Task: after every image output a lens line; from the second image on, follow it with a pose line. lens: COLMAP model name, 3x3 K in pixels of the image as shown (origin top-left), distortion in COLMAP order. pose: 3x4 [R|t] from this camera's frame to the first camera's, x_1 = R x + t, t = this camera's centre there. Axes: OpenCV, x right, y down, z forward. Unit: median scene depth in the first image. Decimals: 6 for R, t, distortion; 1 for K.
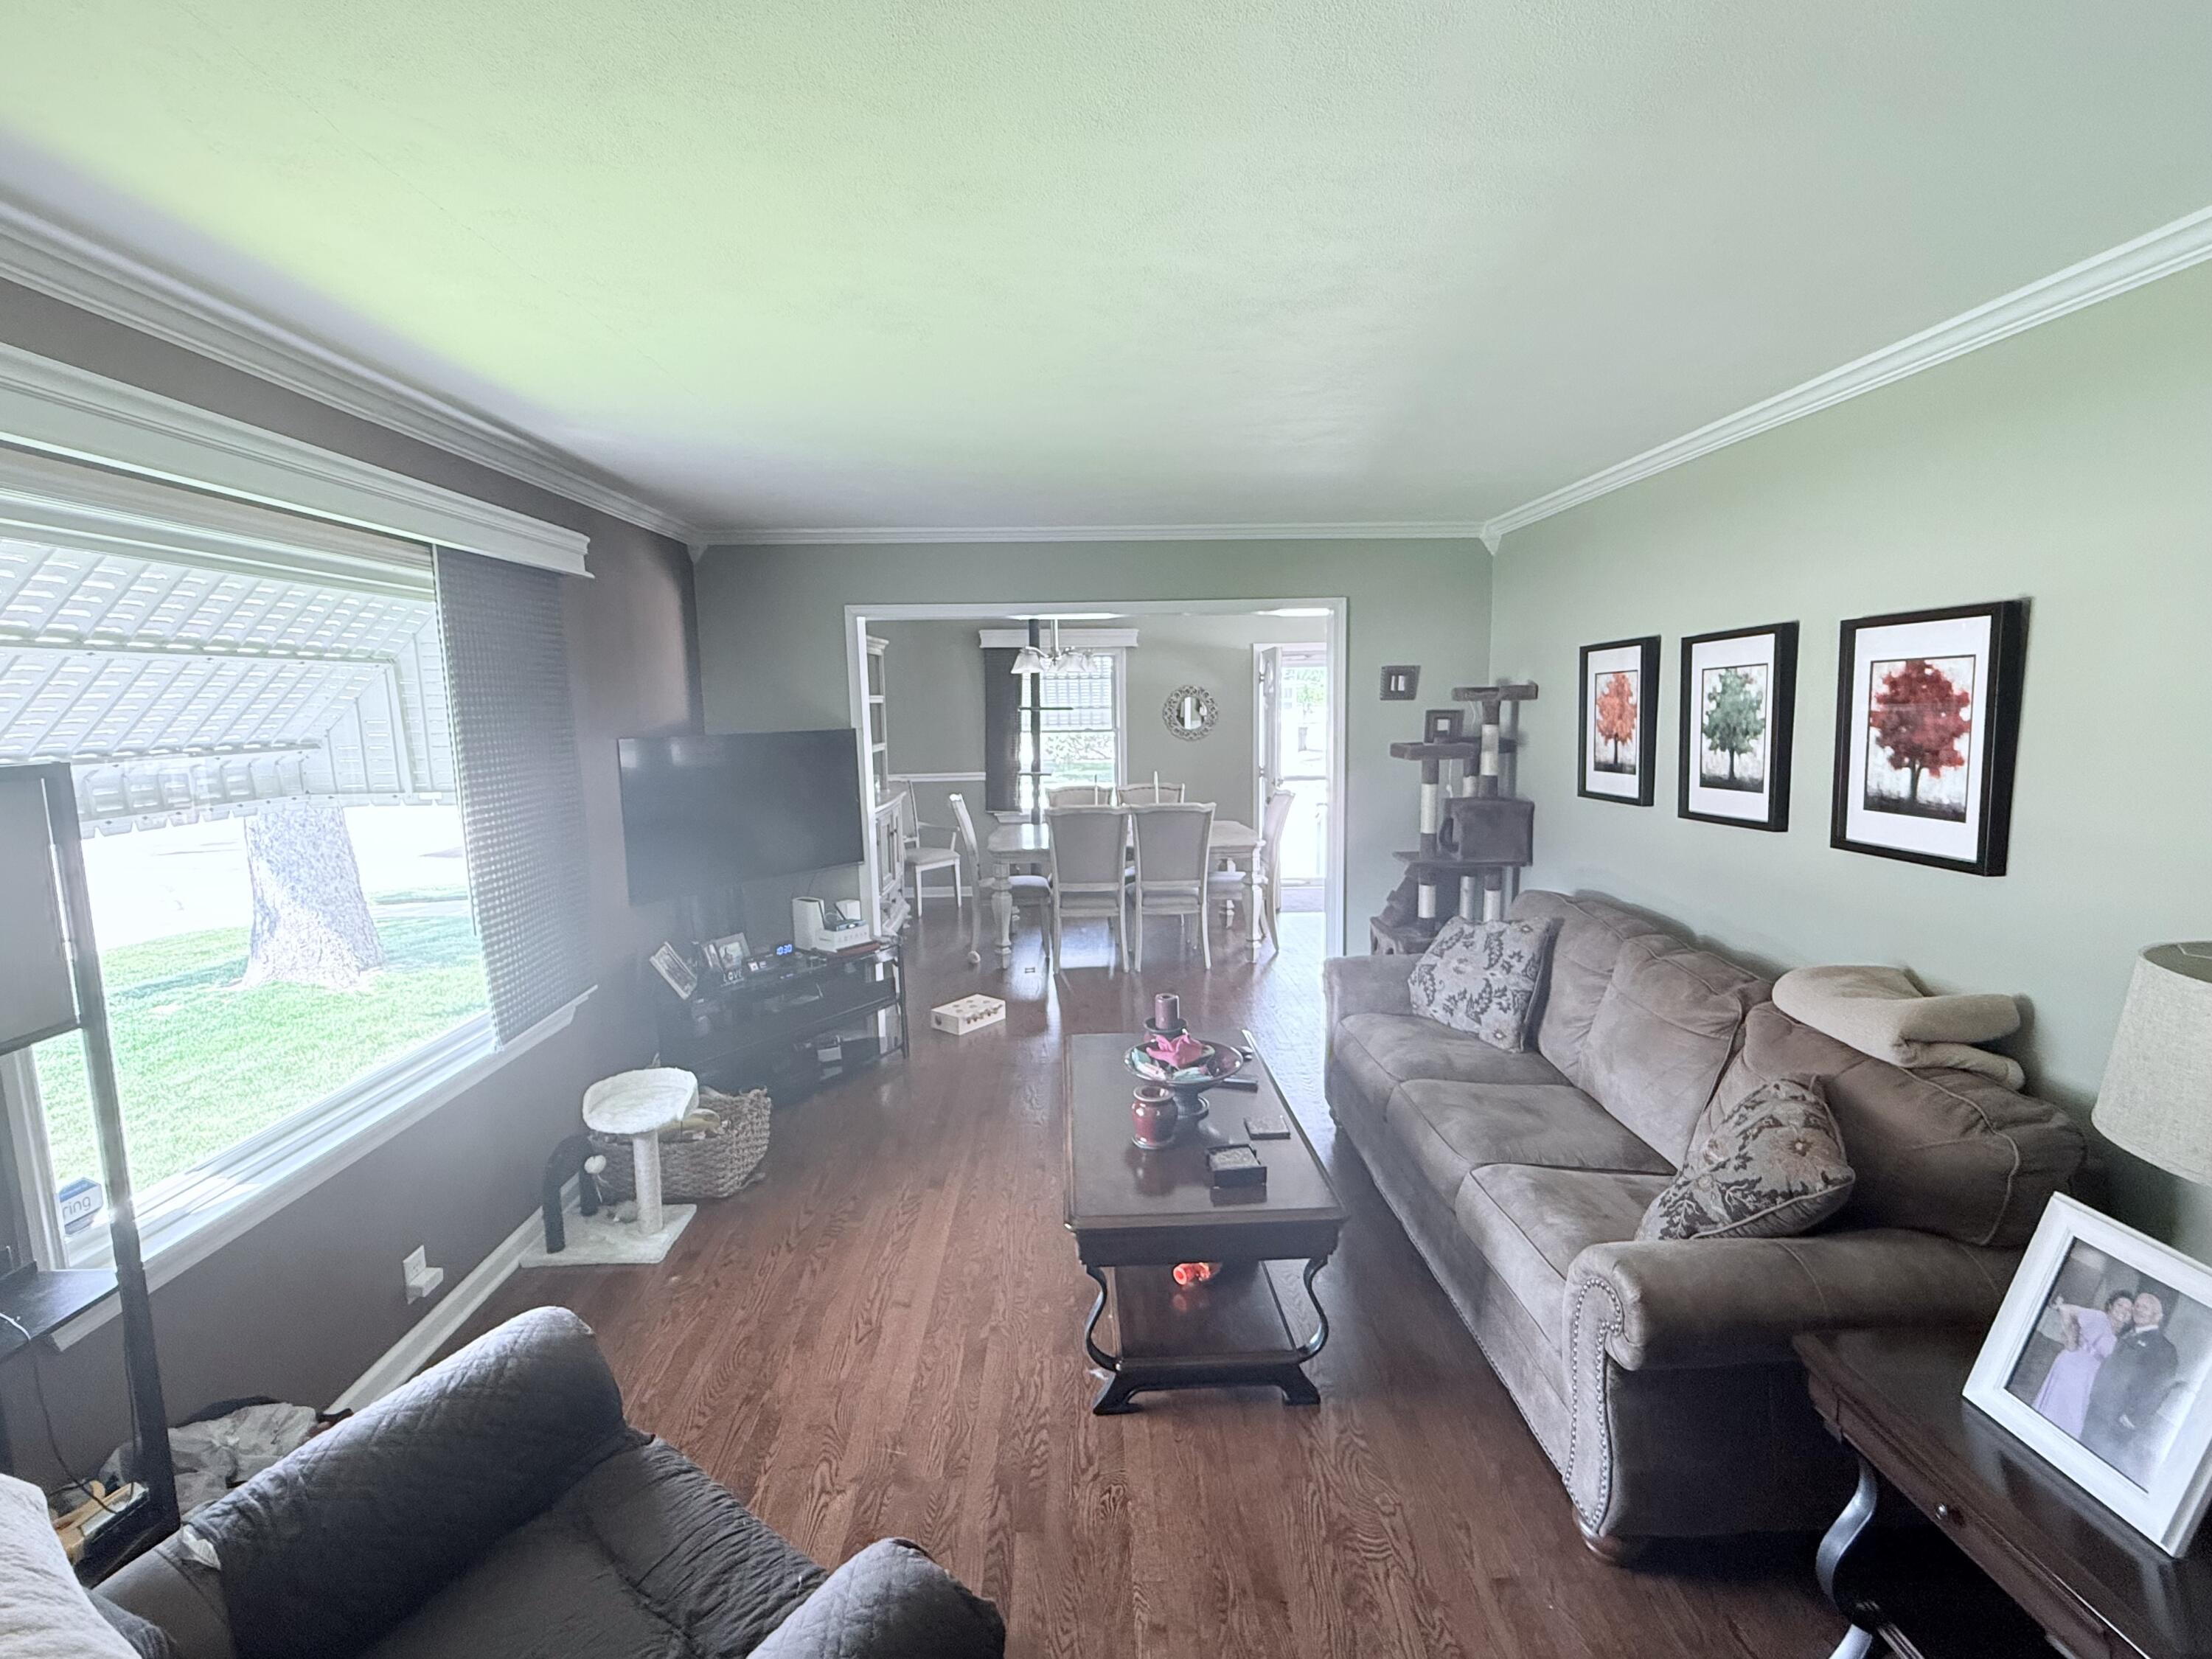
lens RADIAL K [[994.7, 0, 1098.1], [0, 994.7, 831.0], [0, 0, 1]] dist [0.001295, -0.000131]
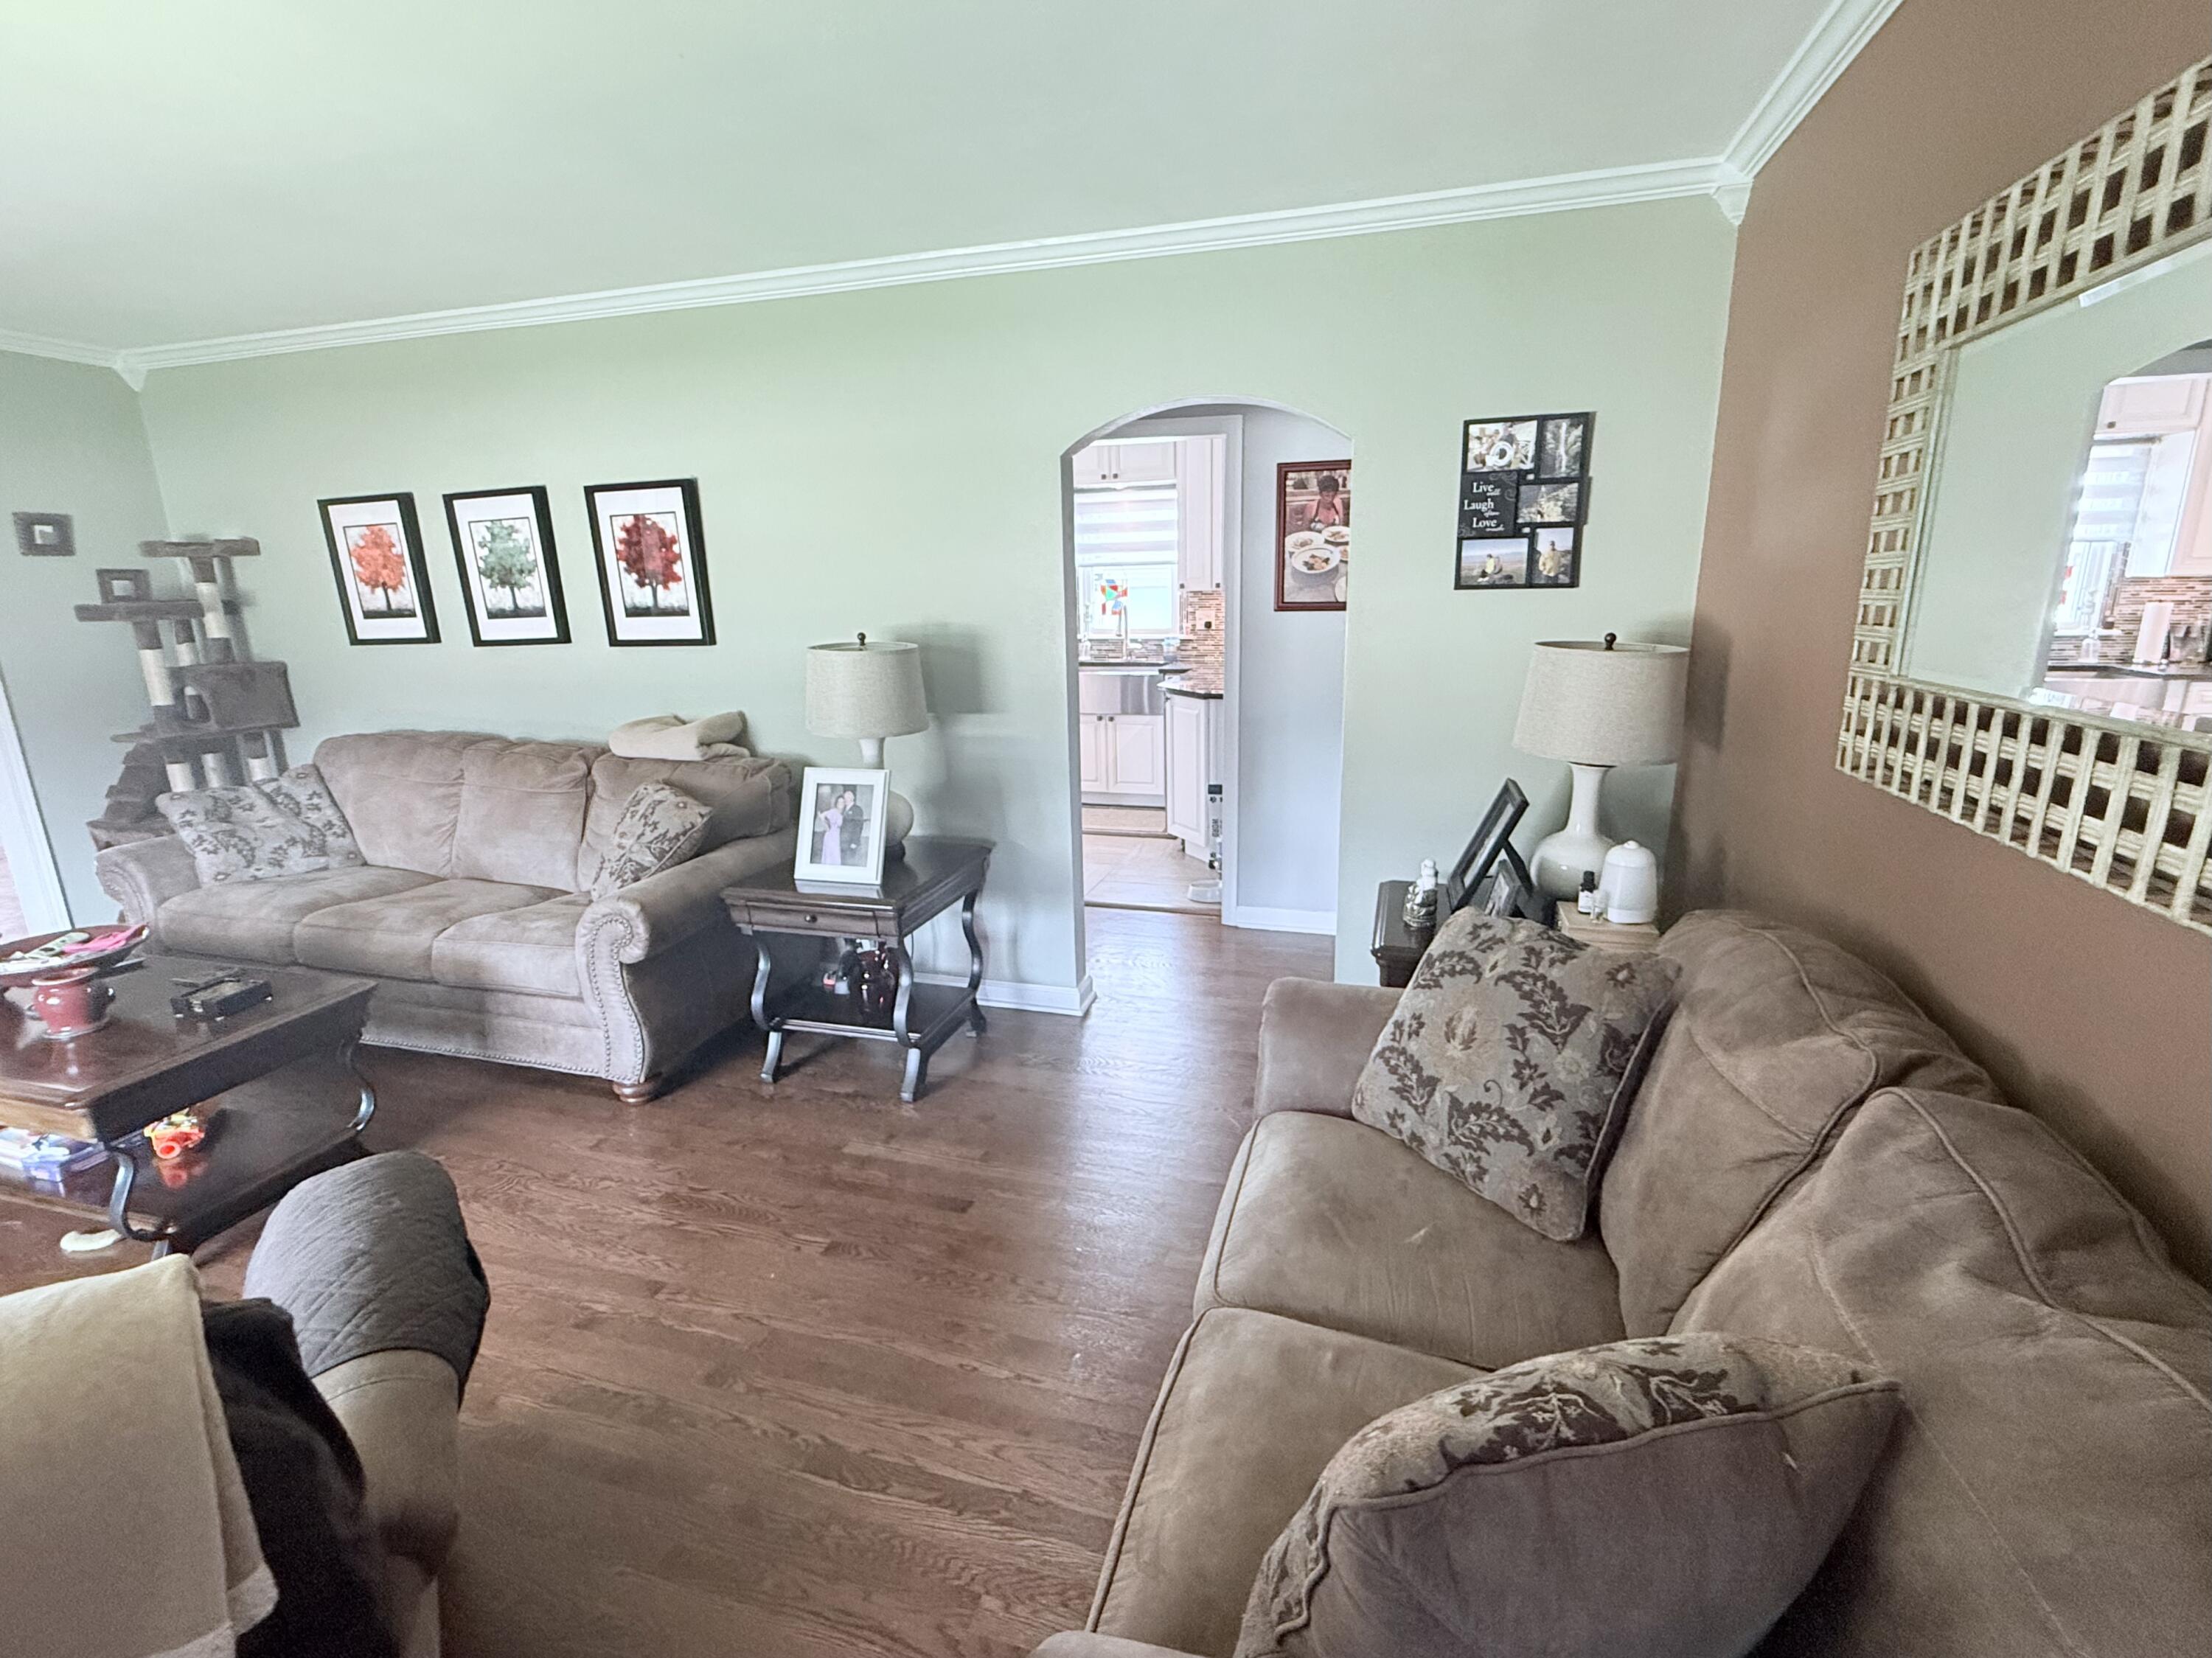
lens RADIAL K [[994.6, 0, 1106.3], [0, 994.6, 825.6], [0, 0, 1]] dist [0.001295, -0.000131]
pose [[0.314305, -0.219600, 0.923573, -0.415539], [0.137639, 0.973139, 0.184545, 0.096467], [-0.939291, 0.069116, 0.336088, -0.148678]]
